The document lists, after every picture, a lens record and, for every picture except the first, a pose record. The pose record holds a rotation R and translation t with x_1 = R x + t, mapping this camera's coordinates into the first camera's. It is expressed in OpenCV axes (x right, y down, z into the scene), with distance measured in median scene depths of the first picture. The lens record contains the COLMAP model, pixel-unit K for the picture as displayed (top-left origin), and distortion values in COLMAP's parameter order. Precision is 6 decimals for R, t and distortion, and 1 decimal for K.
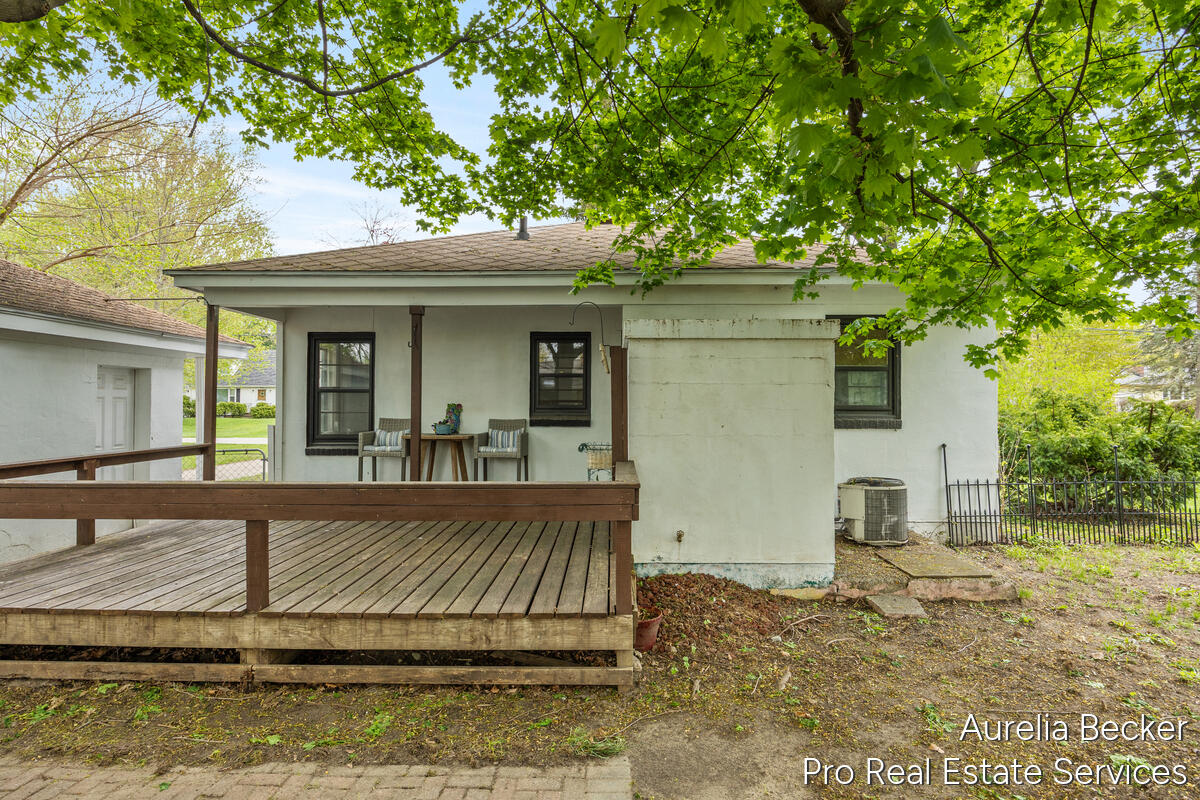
lens RADIAL K [[646.9, 0, 600.0], [0, 646.9, 400.0], [0, 0, 1]] dist [0.002218, 0.000386]
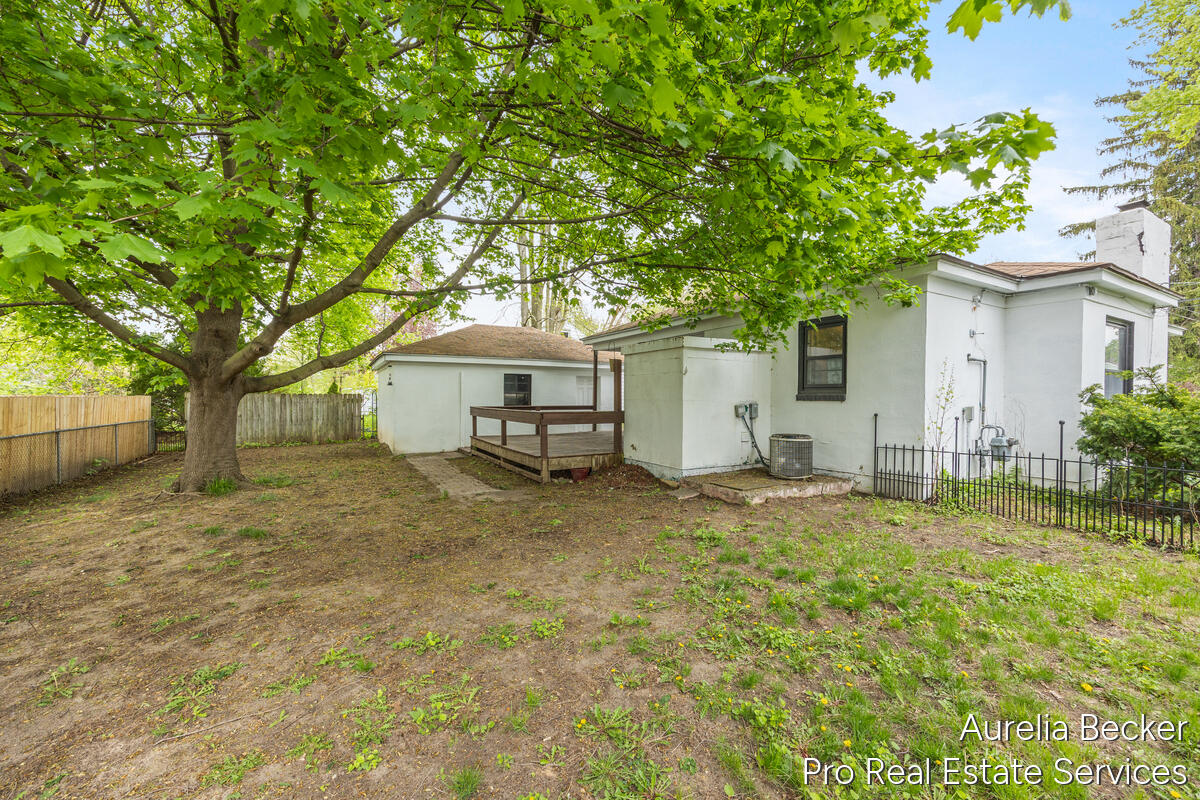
lens RADIAL K [[473.9, 0, 600.0], [0, 473.9, 400.0], [0, 0, 1]] dist [-0.011579, 0.000120]
pose [[0.525760, 0.012569, -0.850540, 1.027496], [0.007698, 0.999780, 0.019533, 0.018859], [0.850598, -0.016817, 0.525548, 0.068344]]
